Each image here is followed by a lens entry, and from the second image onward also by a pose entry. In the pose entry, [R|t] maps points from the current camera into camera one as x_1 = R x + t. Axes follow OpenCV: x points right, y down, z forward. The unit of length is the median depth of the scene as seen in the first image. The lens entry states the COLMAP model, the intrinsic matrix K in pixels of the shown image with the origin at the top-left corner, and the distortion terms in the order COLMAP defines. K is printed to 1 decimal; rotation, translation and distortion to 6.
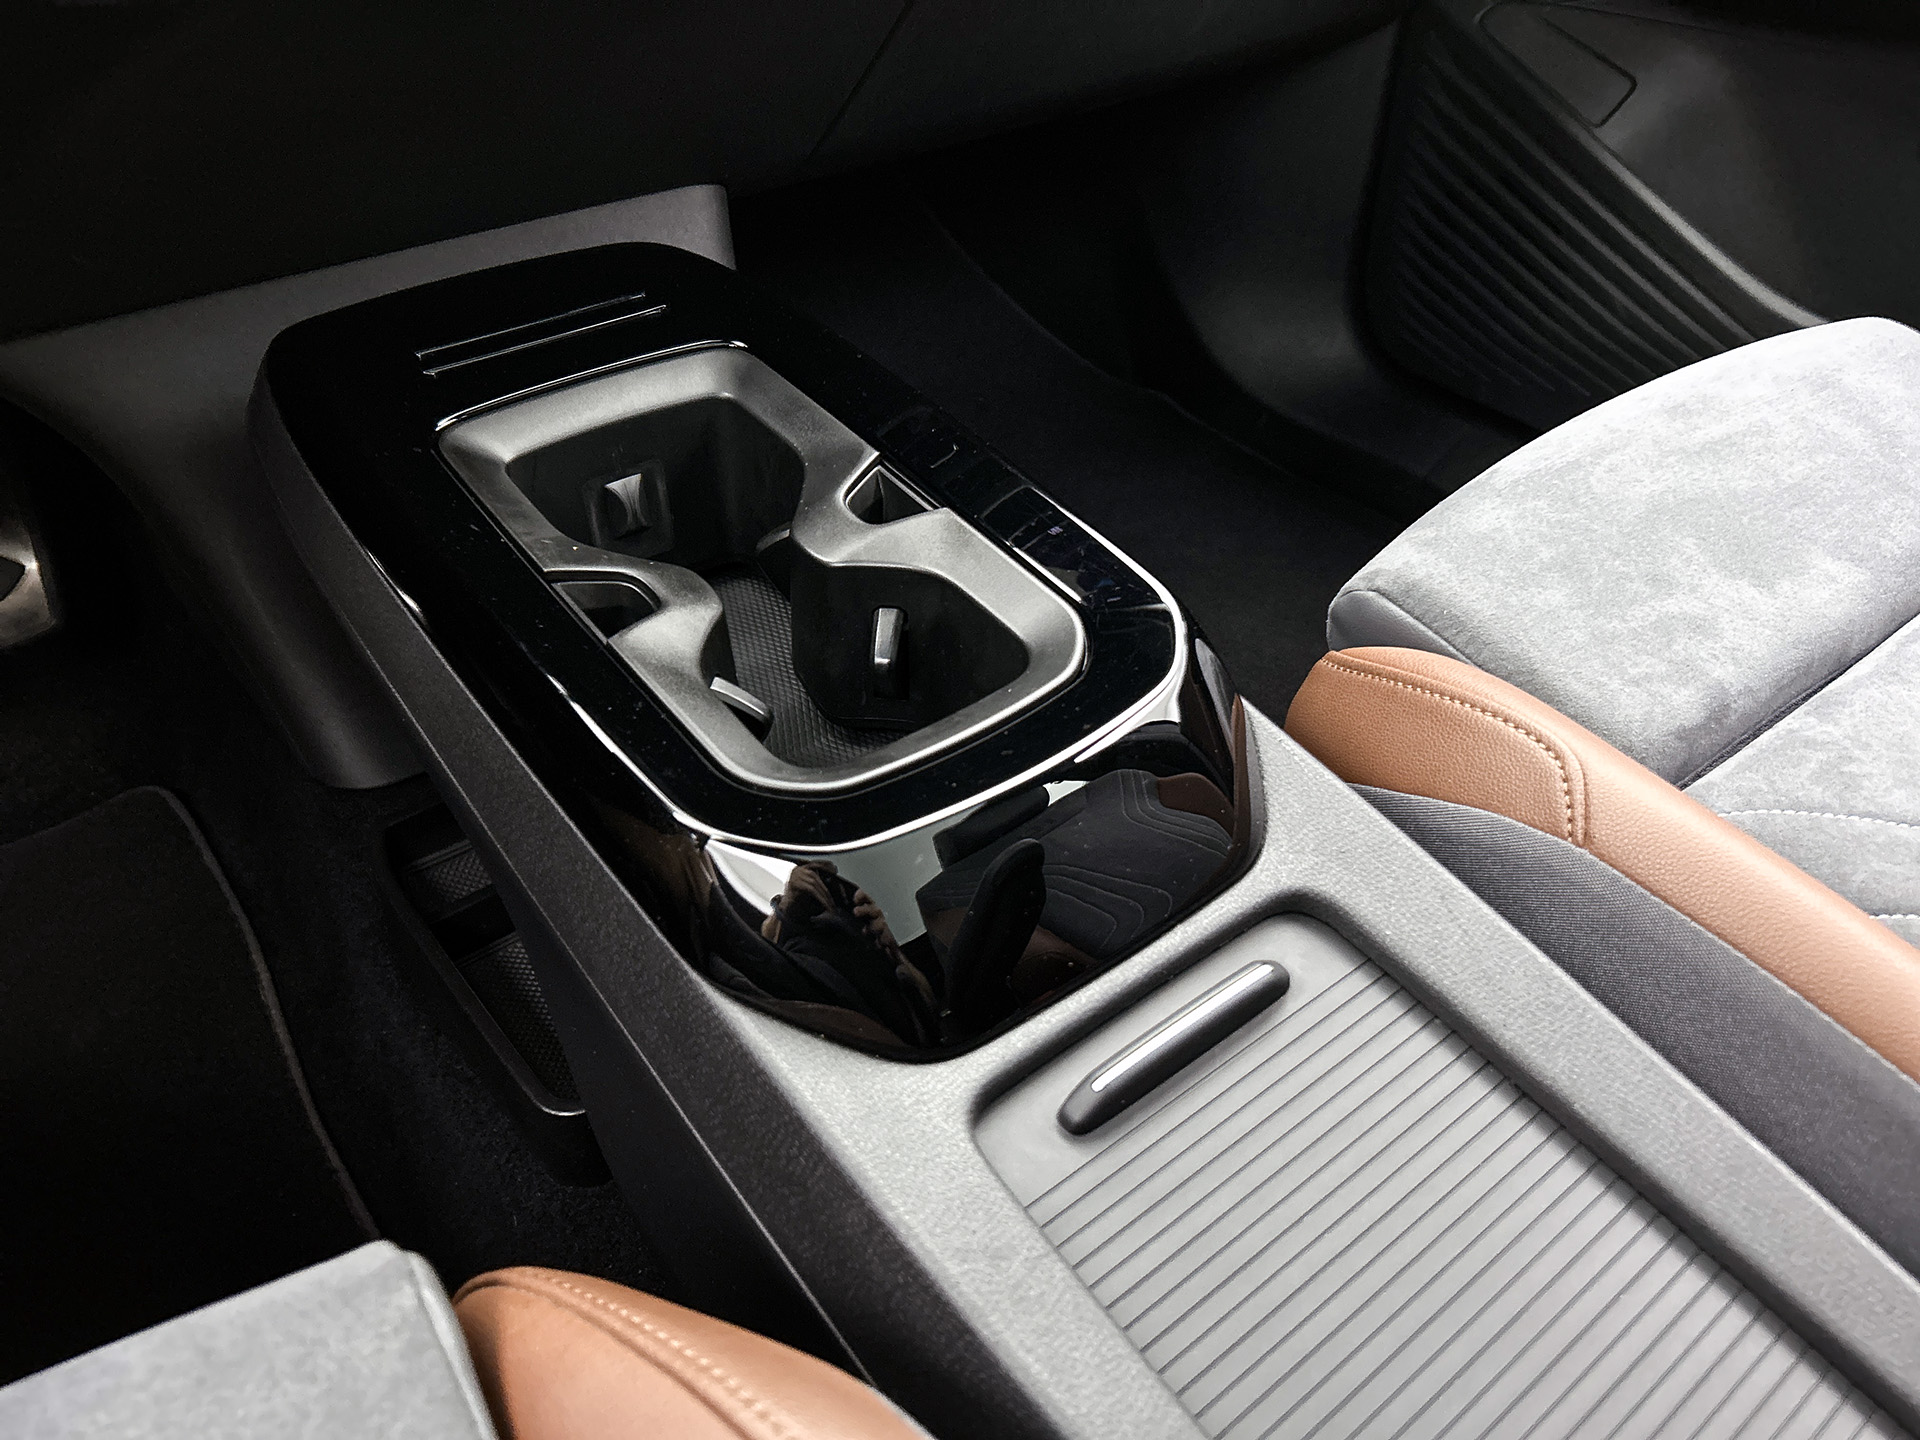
lens RADIAL K [[1447.6, 0, 962.7], [0, 1447.6, 739.3], [0, 0, 1]] dist [0.040711, -0.016231]
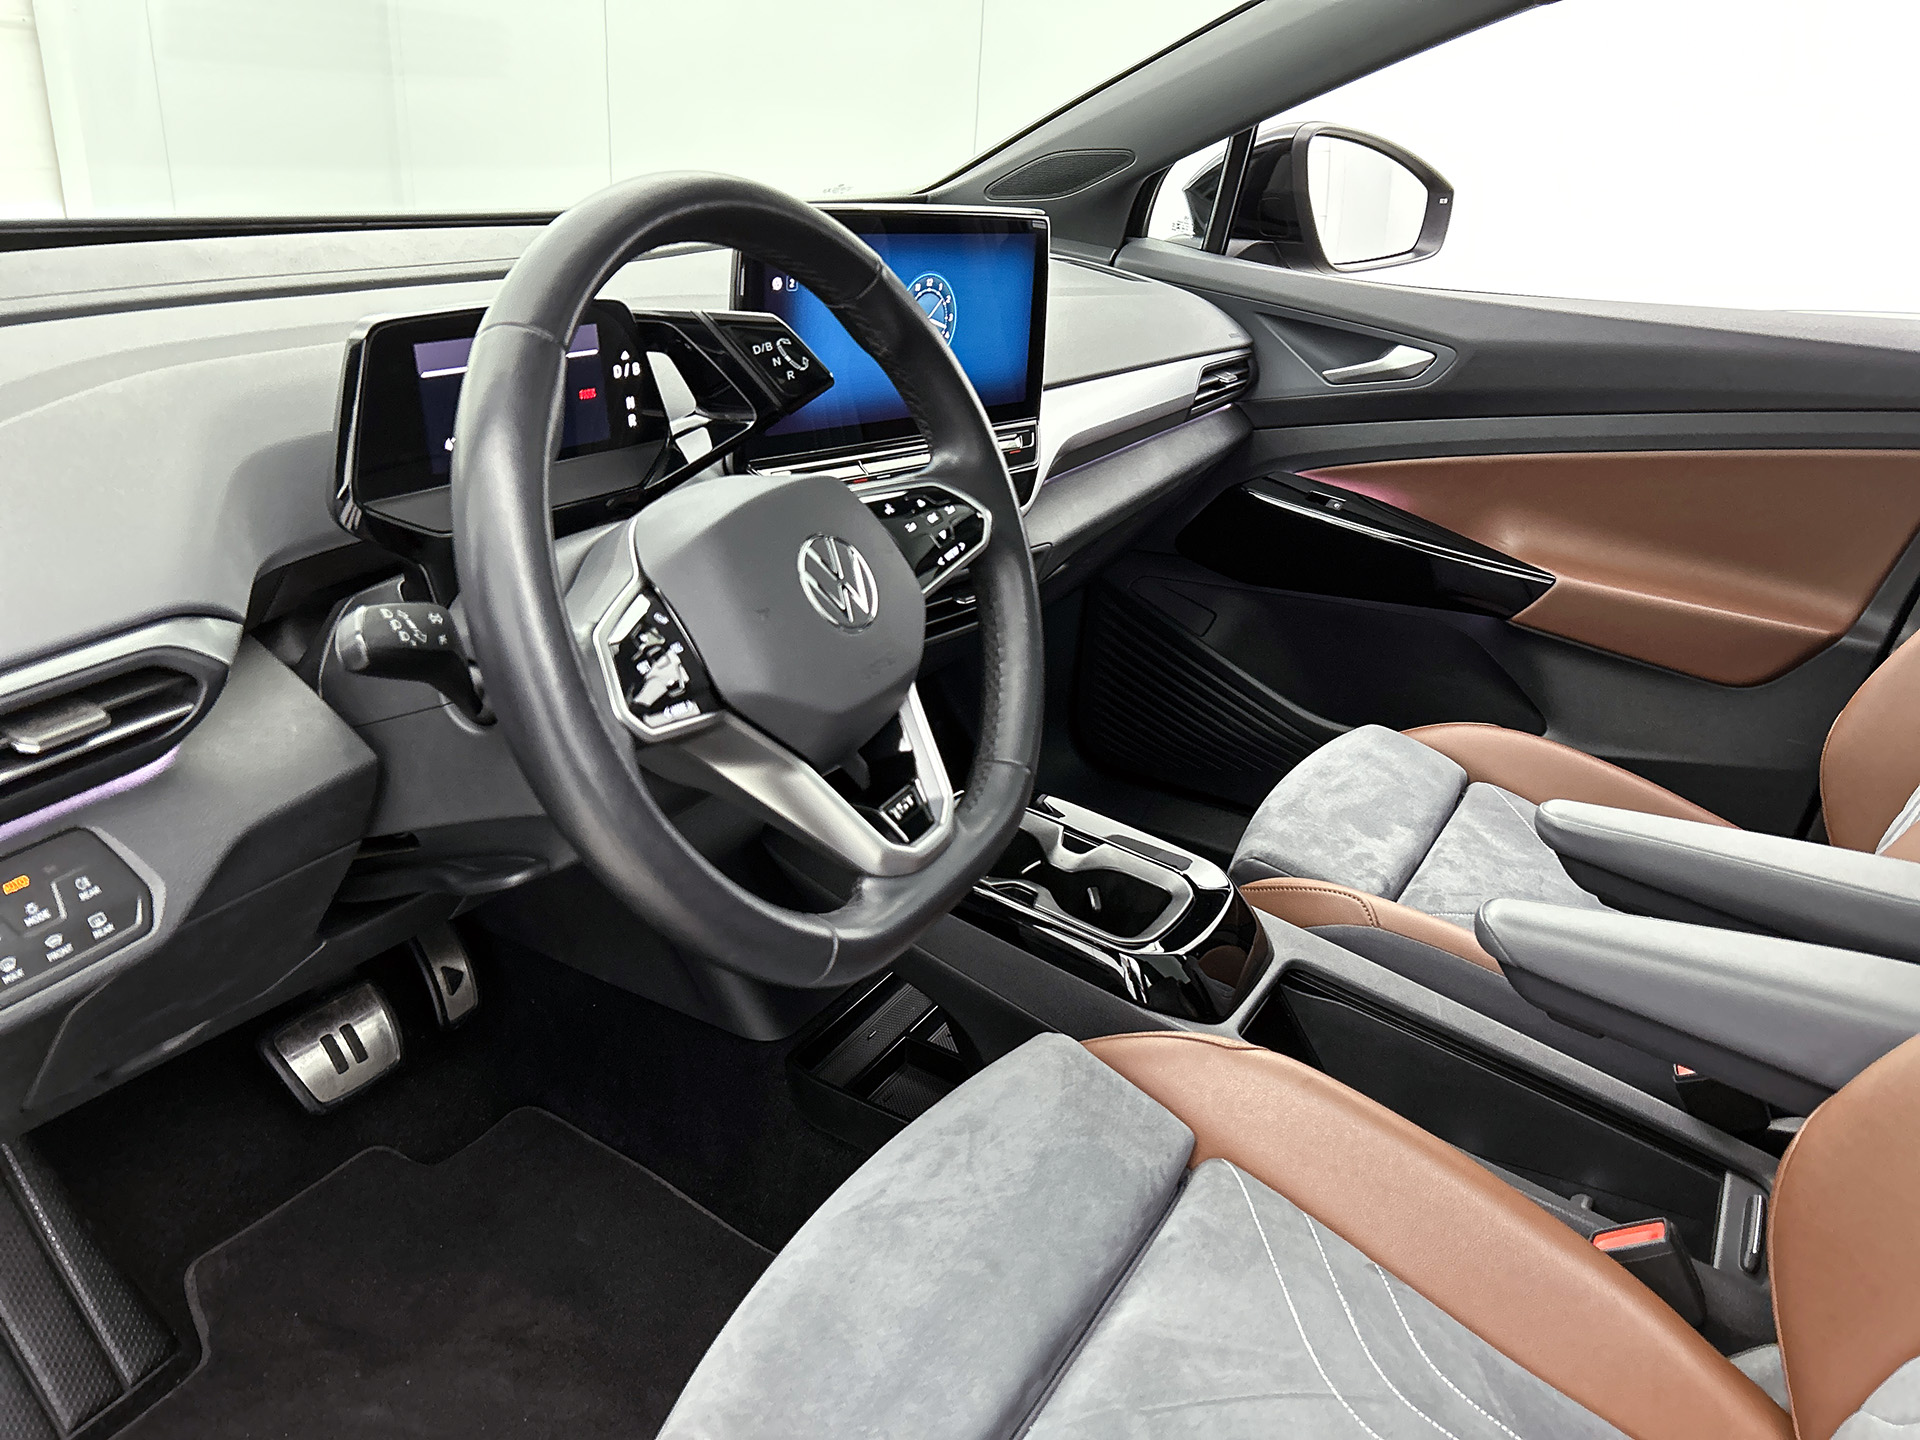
lens RADIAL K [[1447.6, 0, 965.0], [0, 1447.6, 722.3], [0, 0, 1]] dist [0.040711, -0.016231]
pose [[0.932425, -0.096407, 0.348266, -0.958636], [0.188833, 0.951692, -0.242123, 0.170668], [-0.308099, 0.291526, 0.905587, -1.076608]]
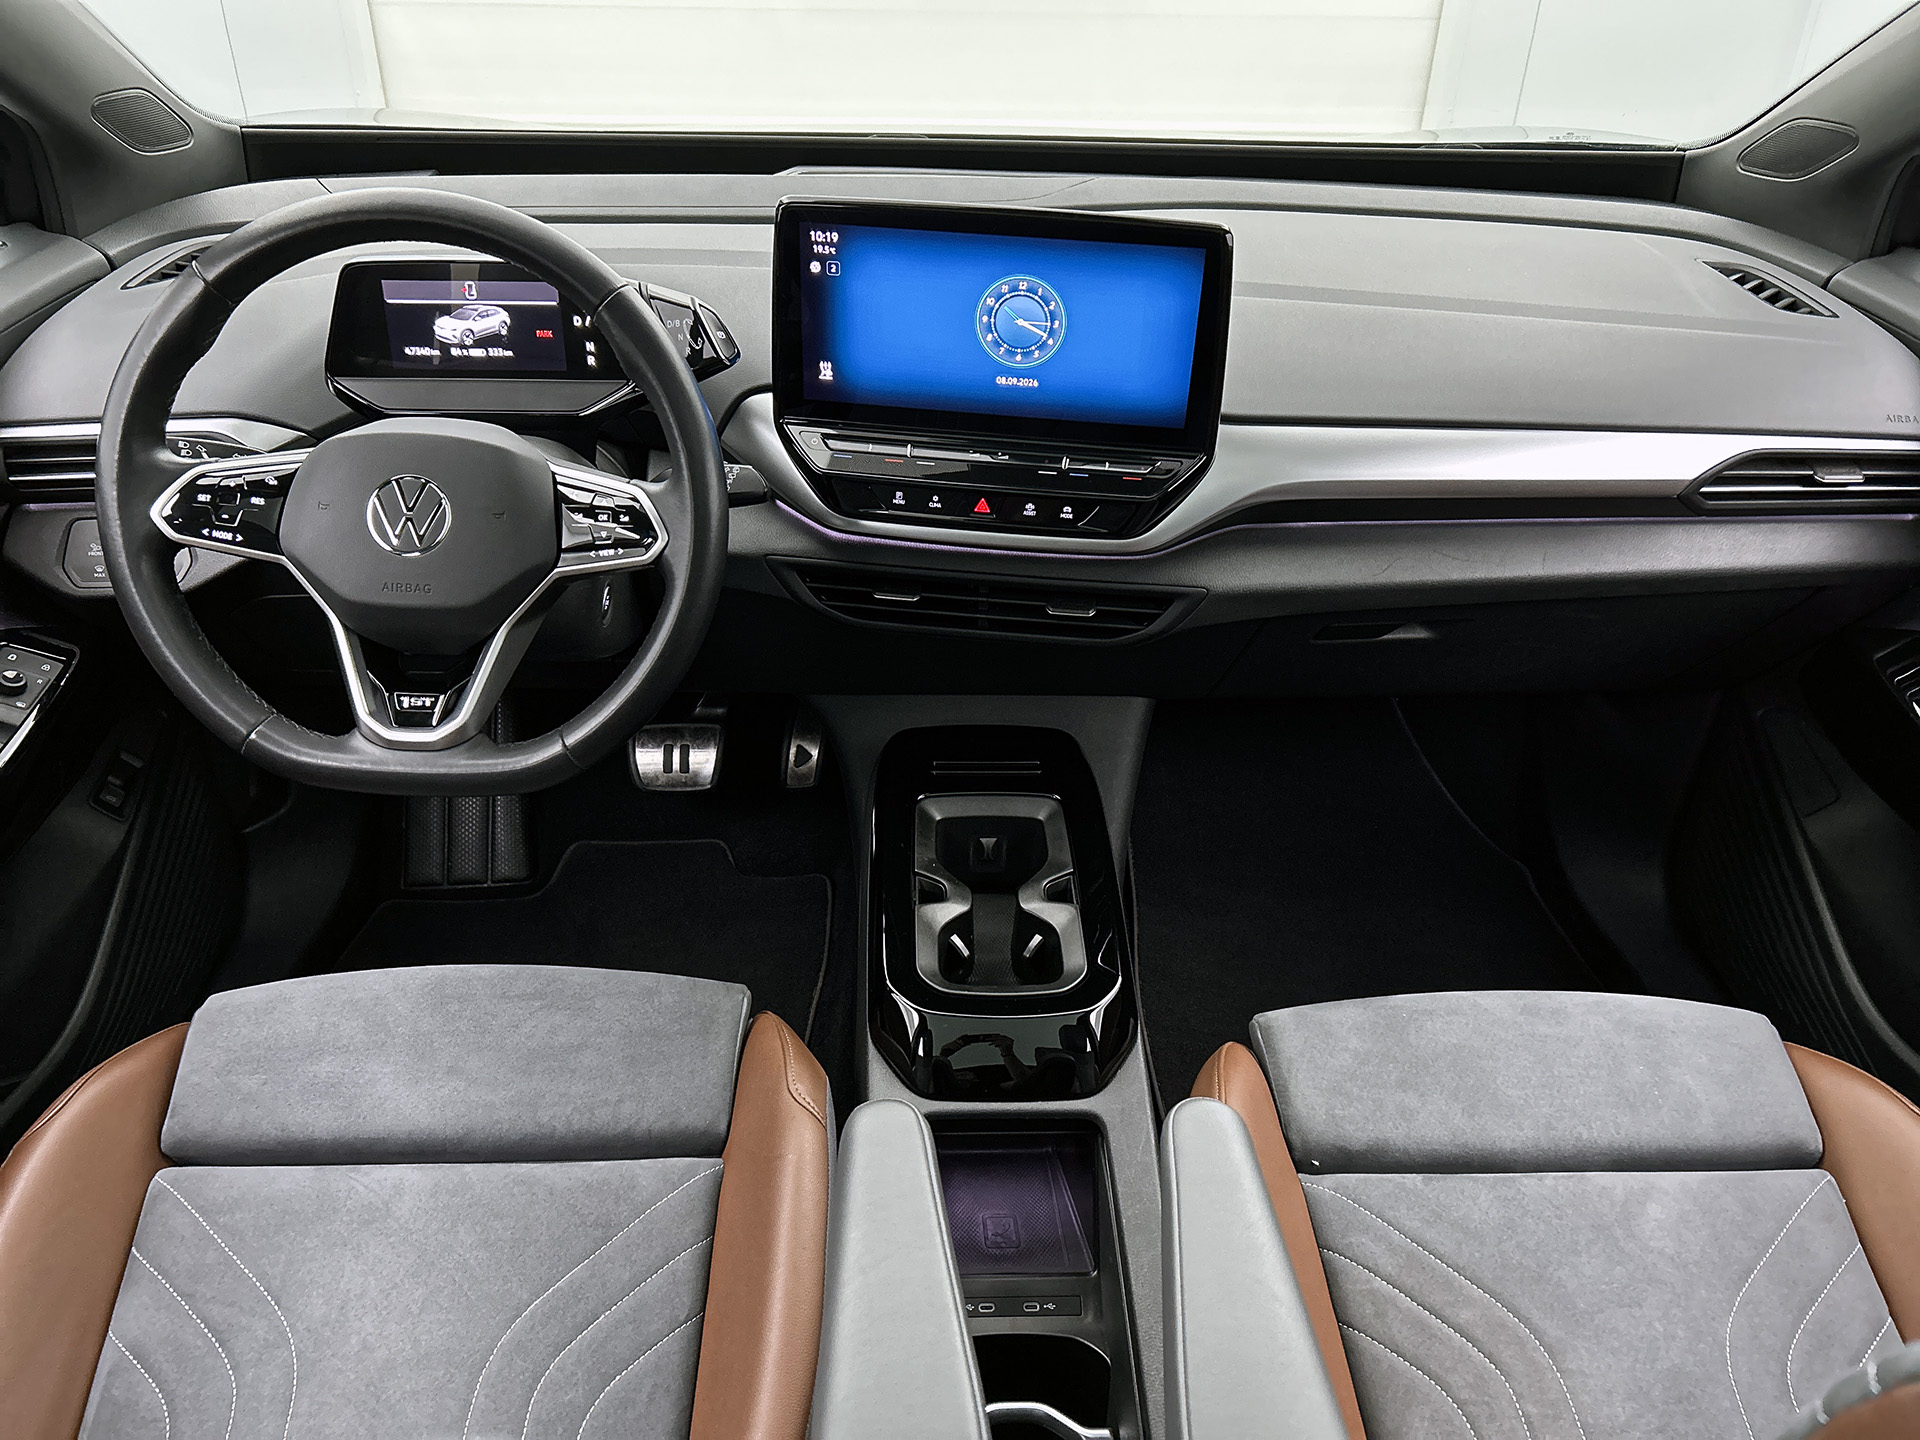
lens RADIAL K [[1447.6, 0, 948.5], [0, 1447.6, 739.1], [0, 0, 1]] dist [0.040711, -0.016231]
pose [[0.800609, 0.321985, -0.505322, 0.815871], [-0.388003, 0.921241, -0.027731, -0.234349], [0.456594, 0.218269, 0.862485, -1.028032]]
